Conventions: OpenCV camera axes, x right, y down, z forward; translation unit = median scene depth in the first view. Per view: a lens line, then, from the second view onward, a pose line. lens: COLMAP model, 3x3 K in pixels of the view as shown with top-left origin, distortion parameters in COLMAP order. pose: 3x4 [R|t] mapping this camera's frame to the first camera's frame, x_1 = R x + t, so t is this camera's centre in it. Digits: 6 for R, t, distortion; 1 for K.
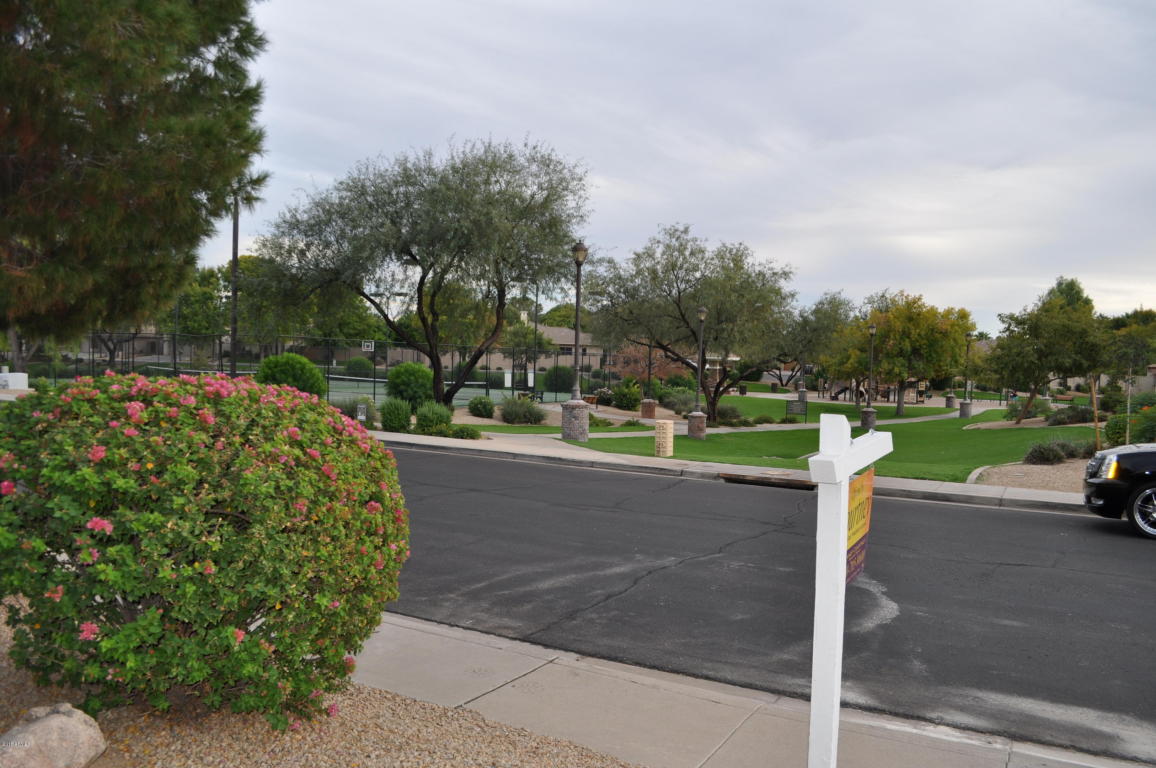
lens RADIAL K [[907.5, 0, 587.6], [0, 907.5, 409.6], [0, 0, 1]] dist [-0.075913, 0.011506]
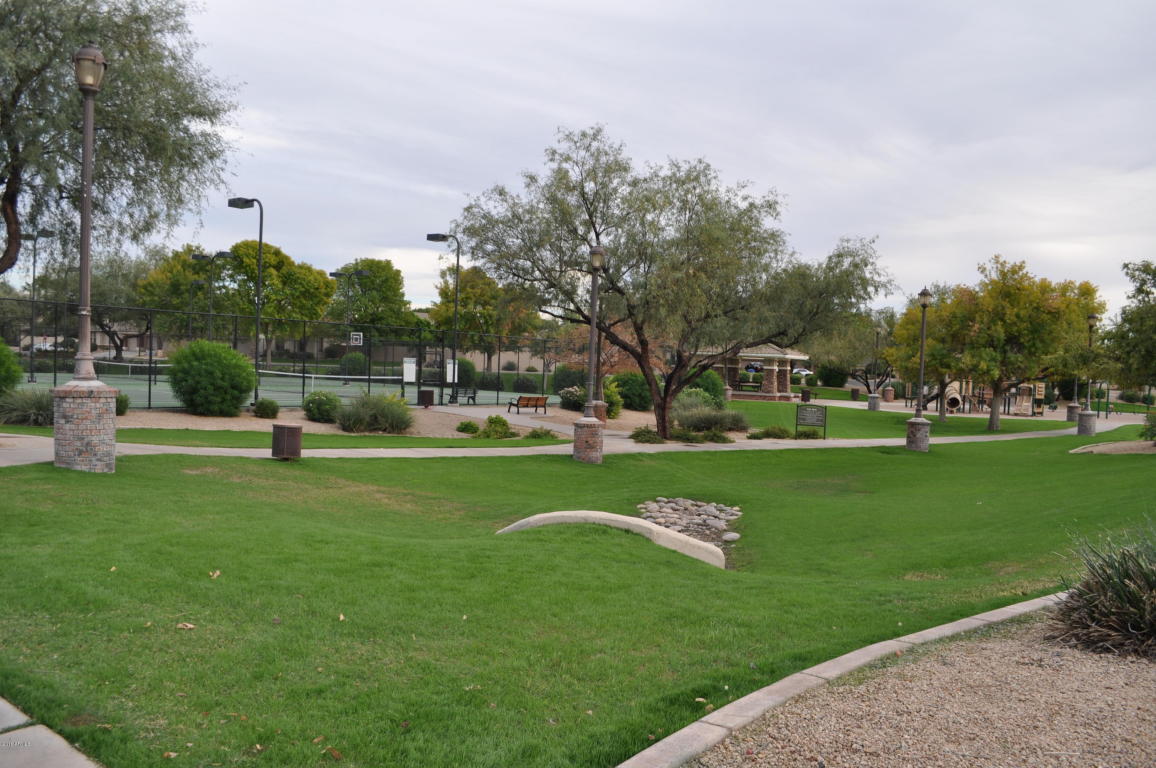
lens RADIAL K [[907.5, 0, 587.6], [0, 907.5, 409.6], [0, 0, 1]] dist [-0.075913, 0.011506]
pose [[0.988957, 0.013766, -0.147565, 0.141371], [-0.015501, 0.999824, -0.010615, 0.002437], [0.147392, 0.012785, 0.988995, 0.264337]]
